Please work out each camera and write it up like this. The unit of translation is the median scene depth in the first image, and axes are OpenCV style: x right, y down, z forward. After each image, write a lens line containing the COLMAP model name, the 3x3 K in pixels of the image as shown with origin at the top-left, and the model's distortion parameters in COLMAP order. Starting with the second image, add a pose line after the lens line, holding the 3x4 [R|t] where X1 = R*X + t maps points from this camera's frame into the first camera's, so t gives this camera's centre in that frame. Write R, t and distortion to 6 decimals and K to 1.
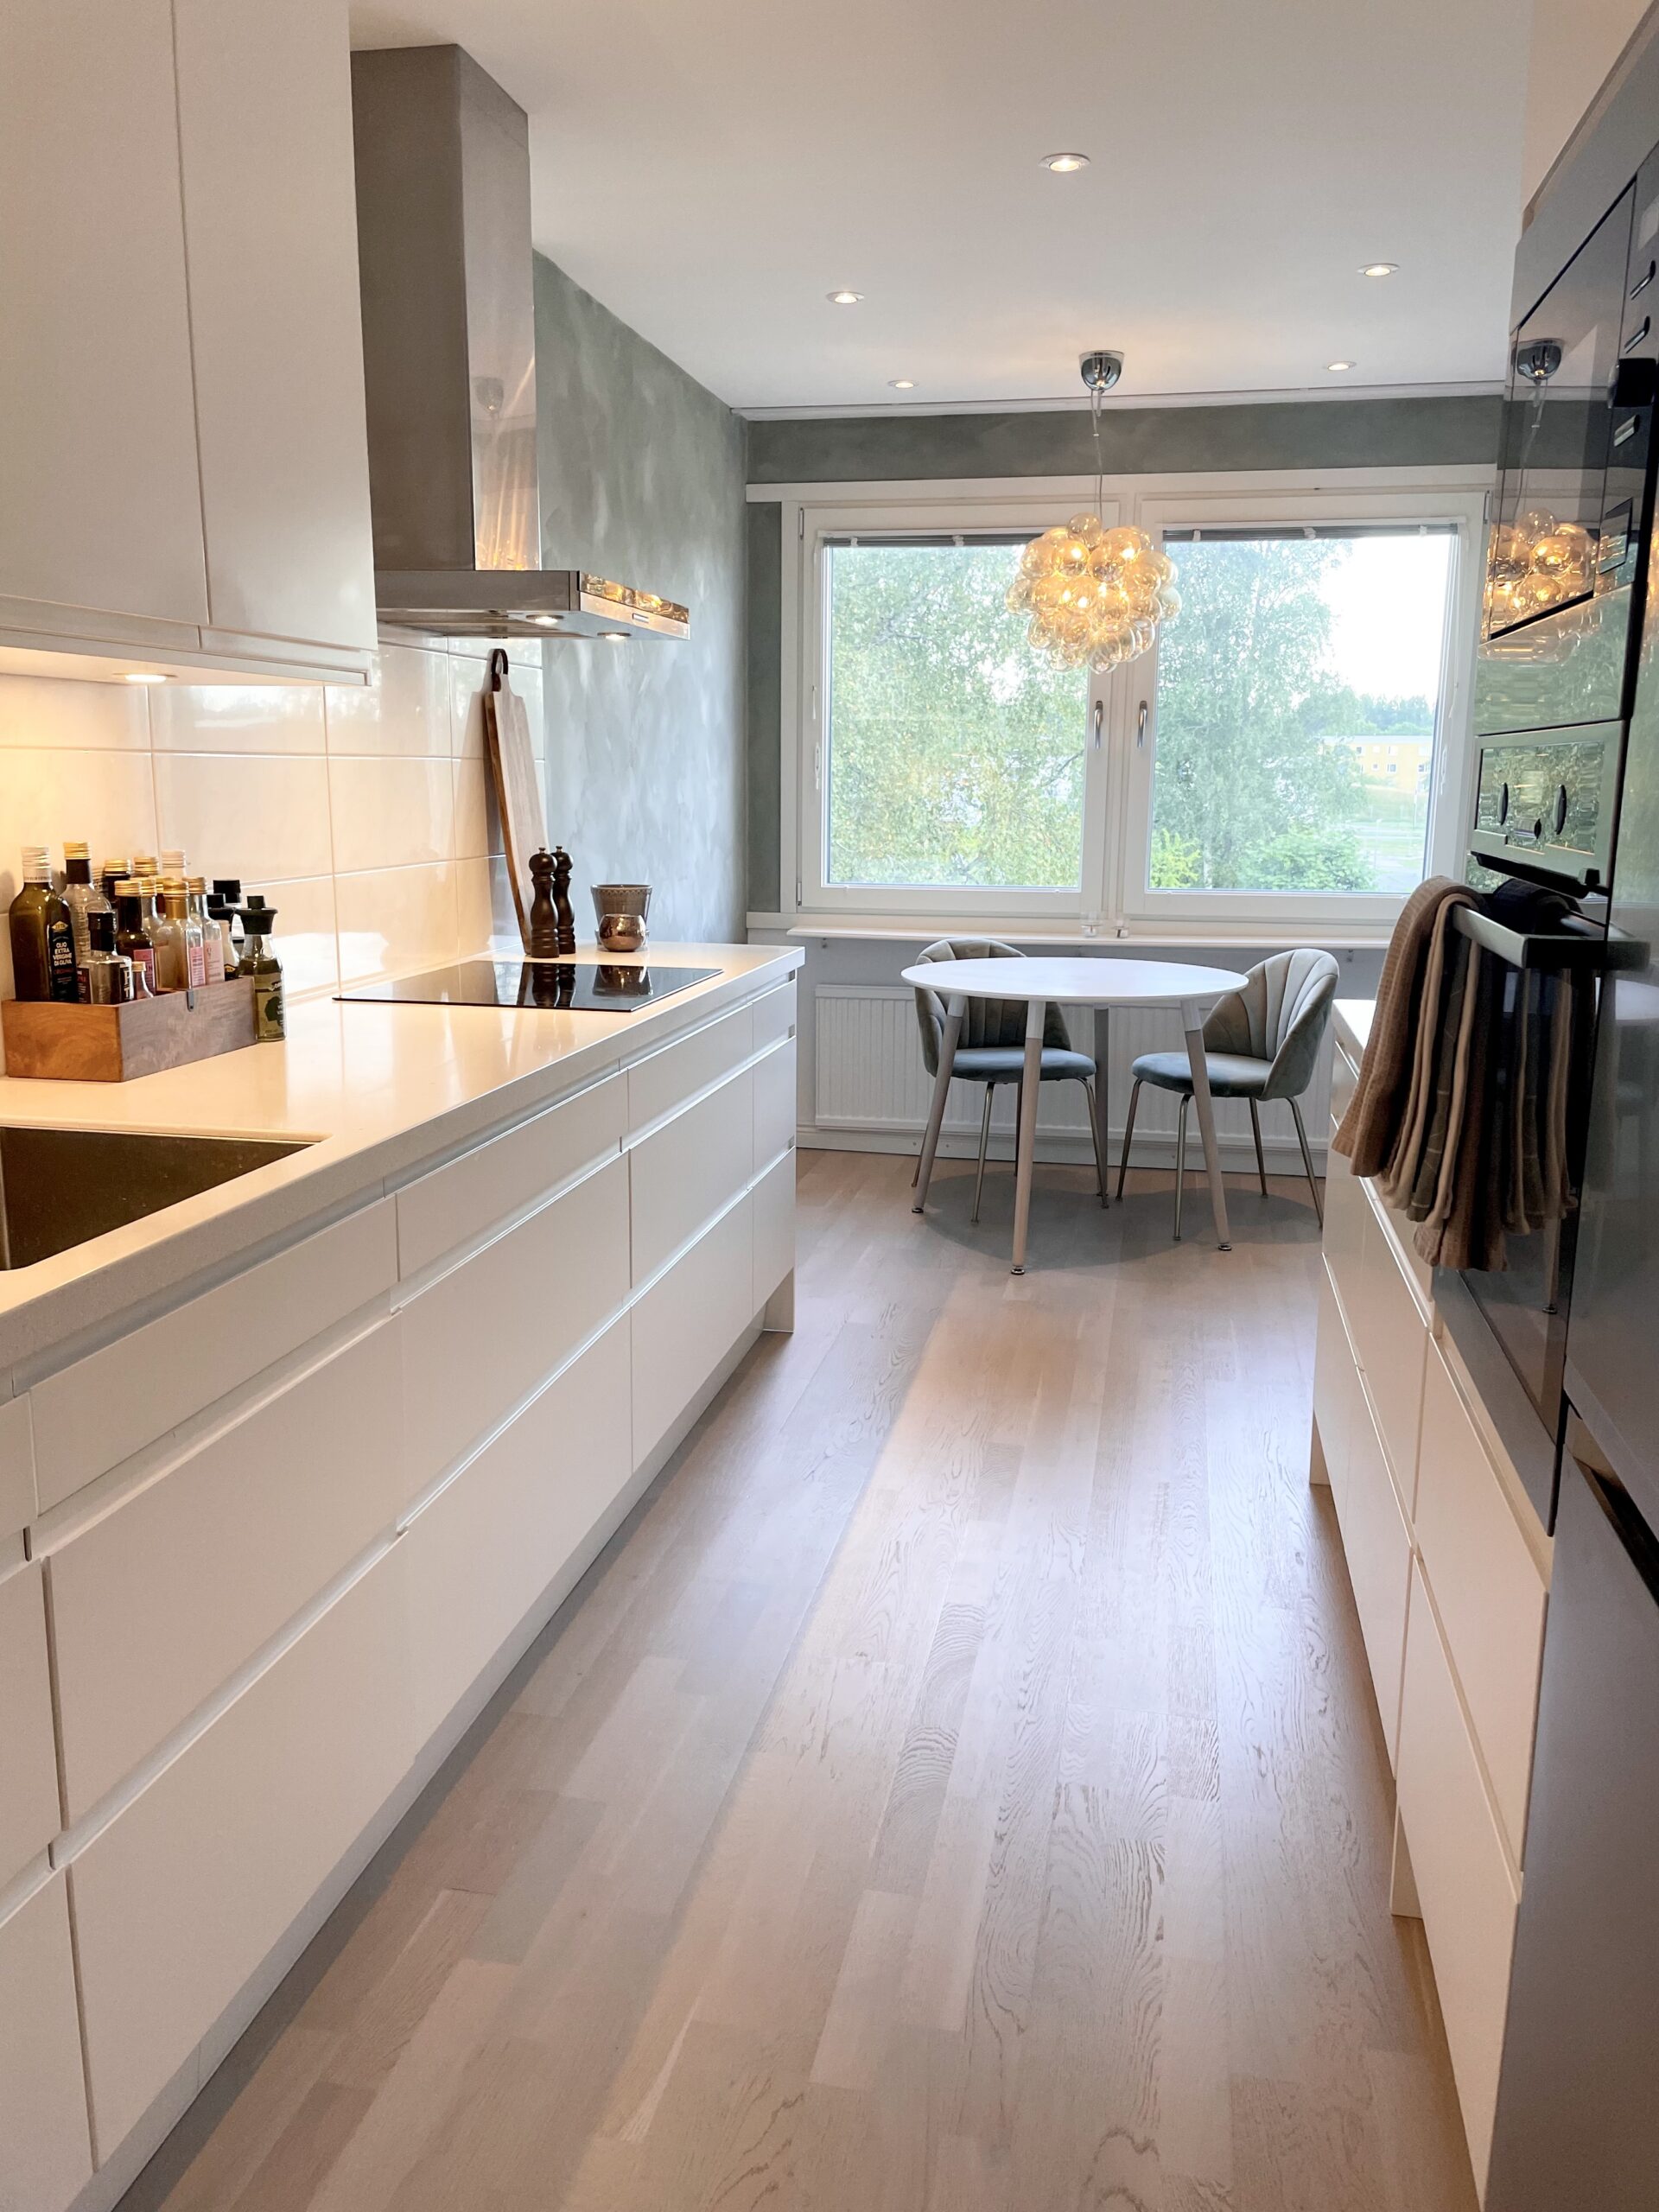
lens RADIAL K [[1680.2, 0, 838.9], [0, 1680.2, 1096.9], [0, 0, 1]] dist [0.053112, -0.000861]
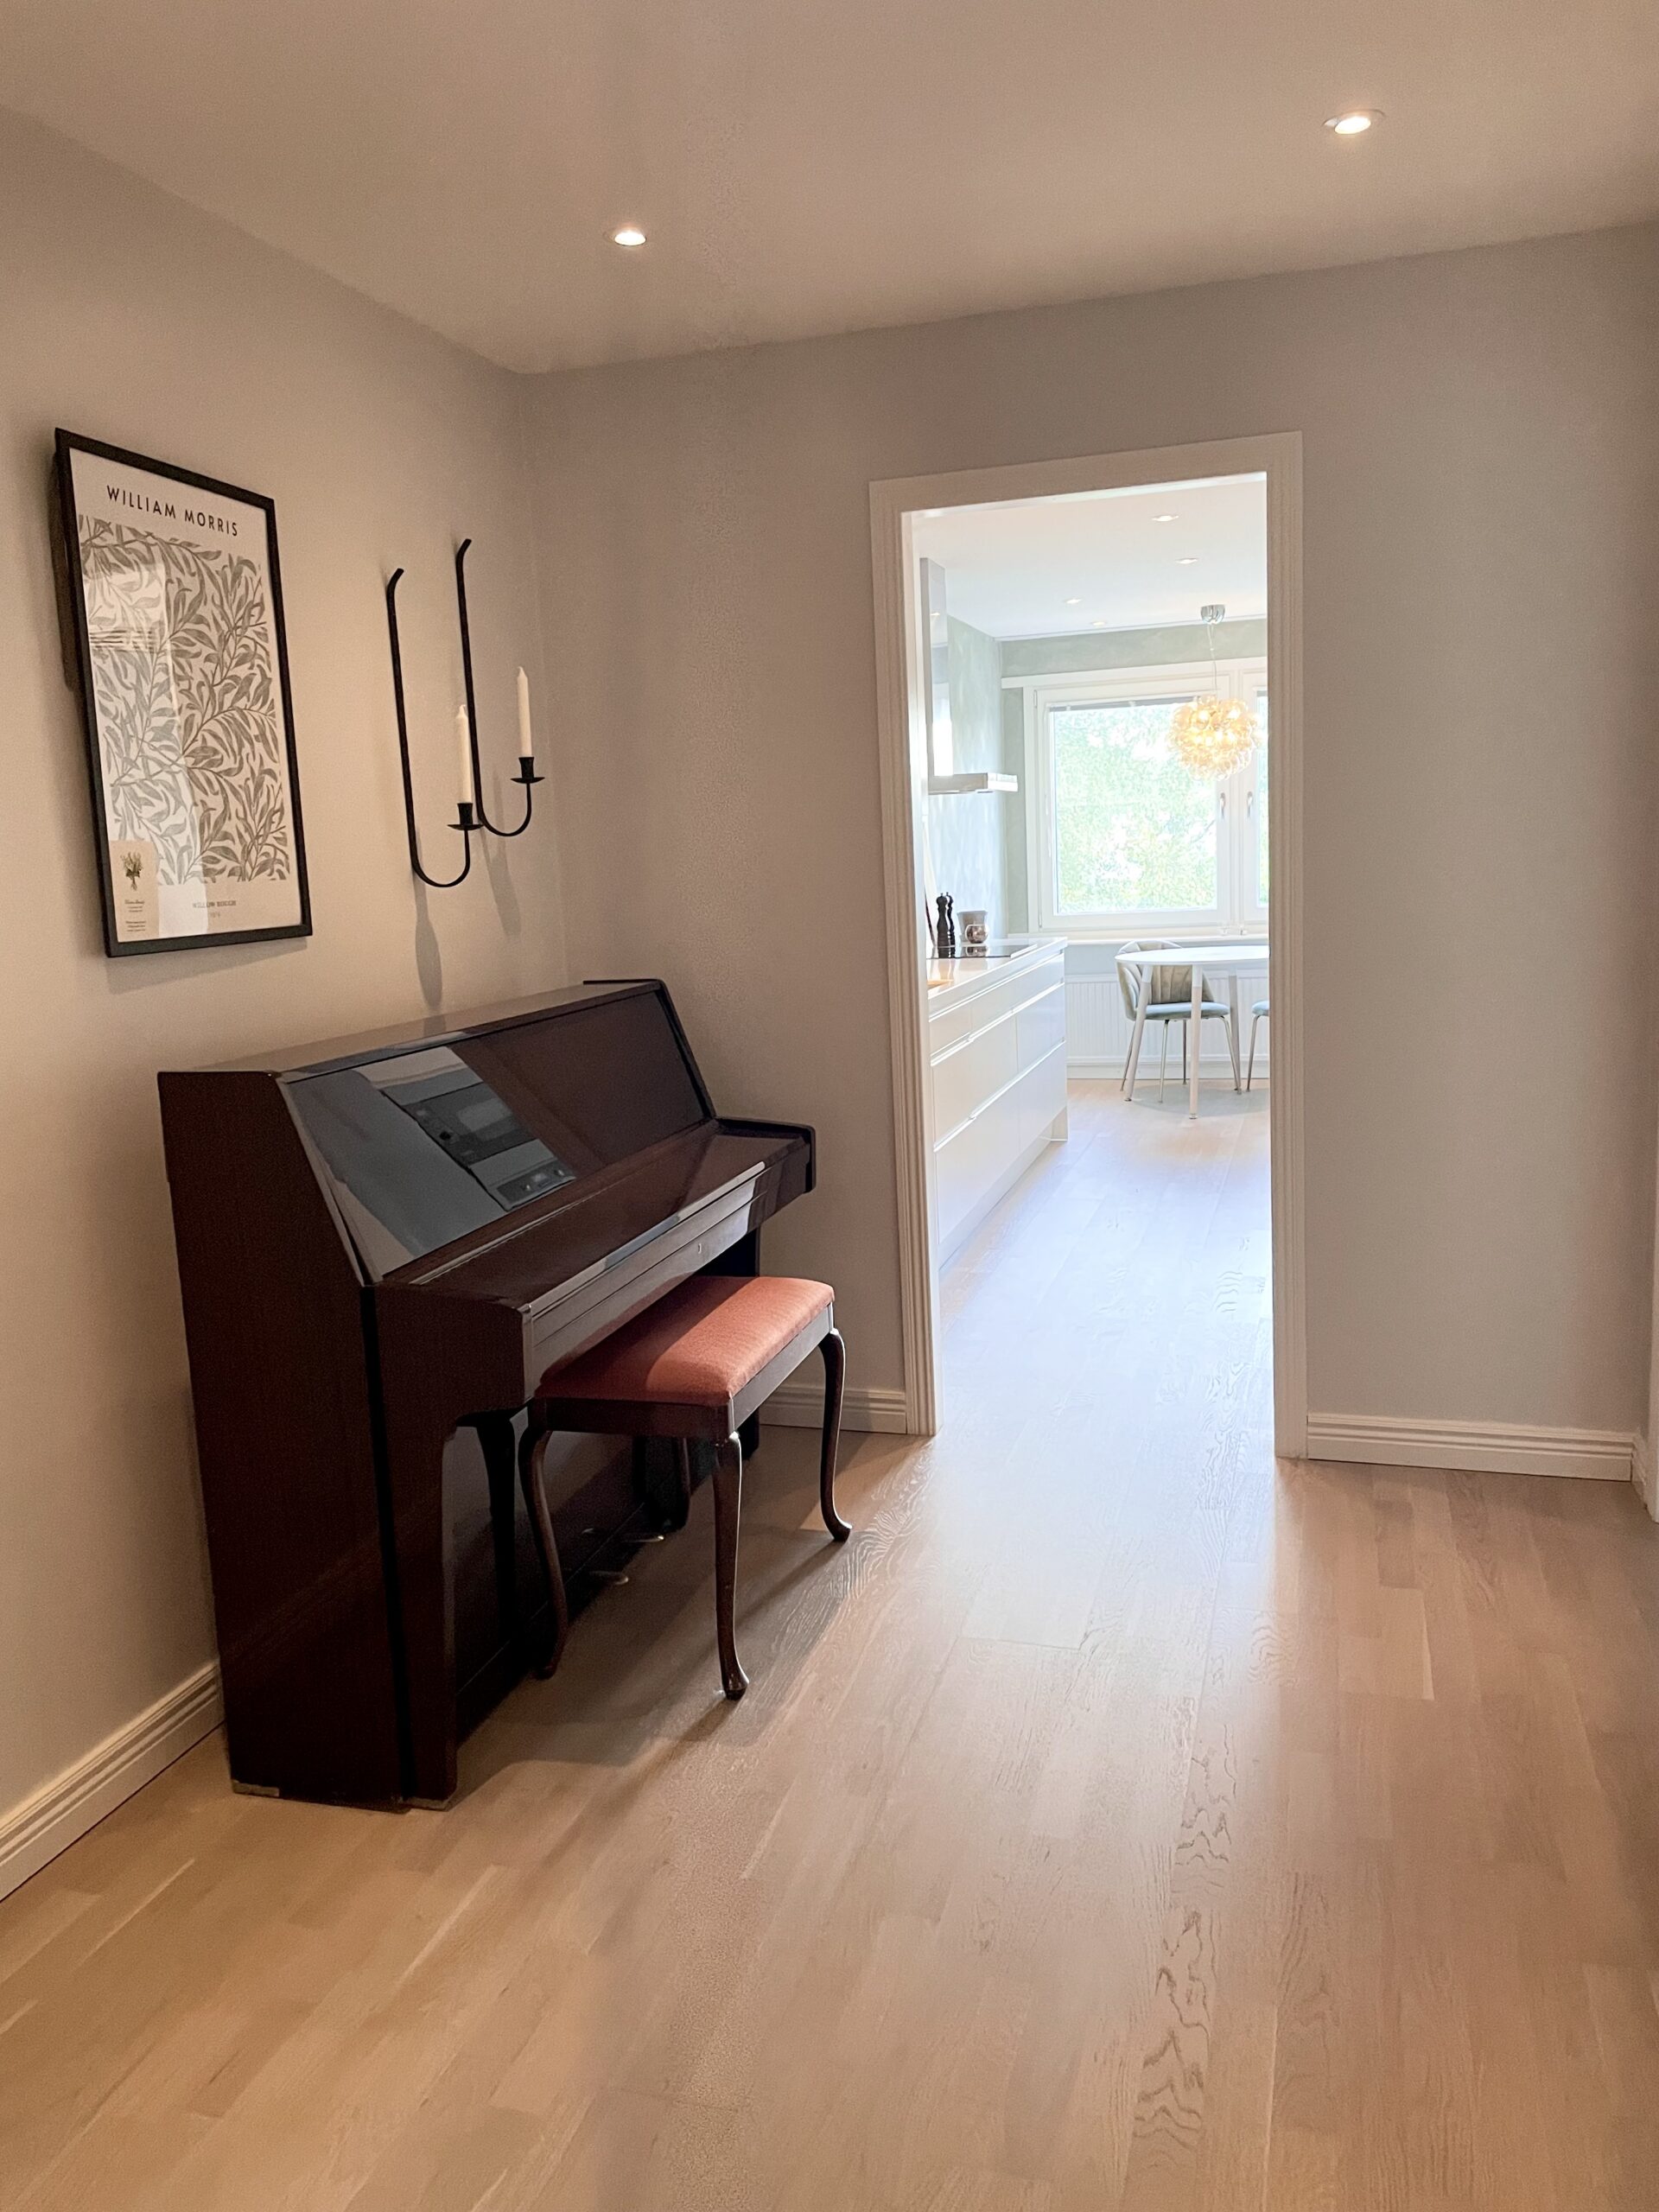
lens RADIAL K [[1680.2, 0, 822.1], [0, 1680.2, 1121.4], [0, 0, 1]] dist [0.053112, -0.000861]
pose [[0.993664, -0.042859, -0.103902, -0.079592], [0.040051, 0.998778, -0.028961, 0.122070], [0.105017, 0.024616, 0.994166, -0.695724]]
